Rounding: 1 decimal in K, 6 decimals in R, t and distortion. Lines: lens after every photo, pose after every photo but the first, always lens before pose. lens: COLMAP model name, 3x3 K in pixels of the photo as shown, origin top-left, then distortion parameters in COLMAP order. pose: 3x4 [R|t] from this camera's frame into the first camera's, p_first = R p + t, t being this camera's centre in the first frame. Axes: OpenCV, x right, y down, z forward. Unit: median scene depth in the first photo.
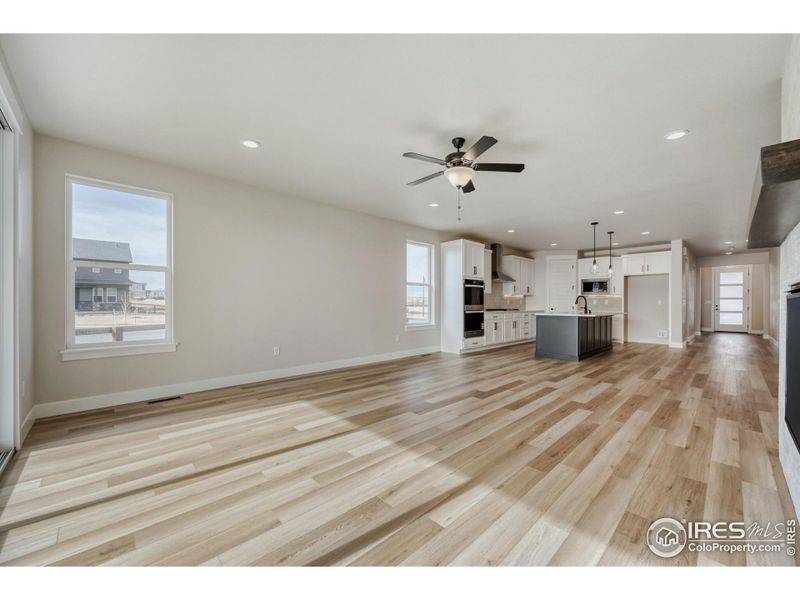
lens RADIAL K [[326.9, 0, 388.1], [0, 326.9, 302.6], [0, 0, 1]] dist [0.000986, 0.000241]
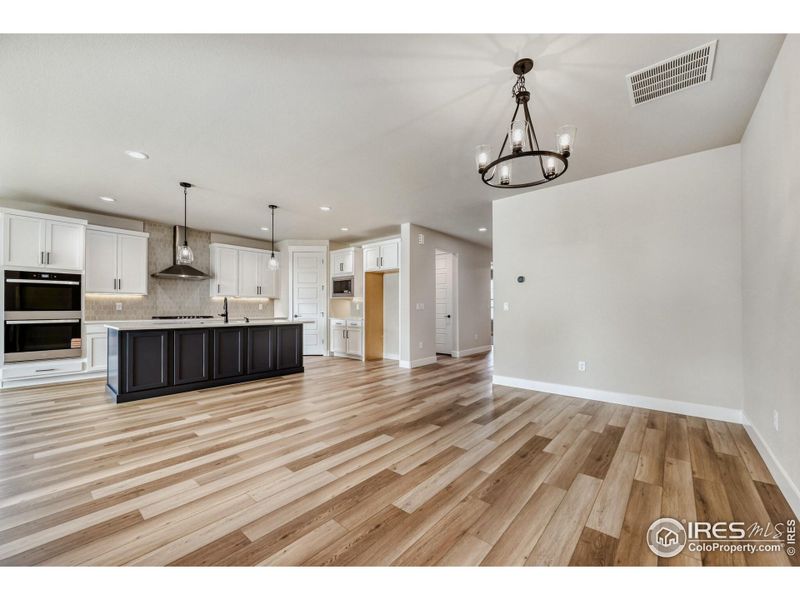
lens RADIAL K [[328.9, 0, 399.7], [0, 328.9, 310.2], [0, 0, 1]] dist [-0.000766, -0.000081]
pose [[0.995554, -0.002002, 0.094175, 0.760408], [0.001469, 0.999983, 0.005728, 0.002293], [-0.094185, -0.005564, 0.995539, 0.239499]]
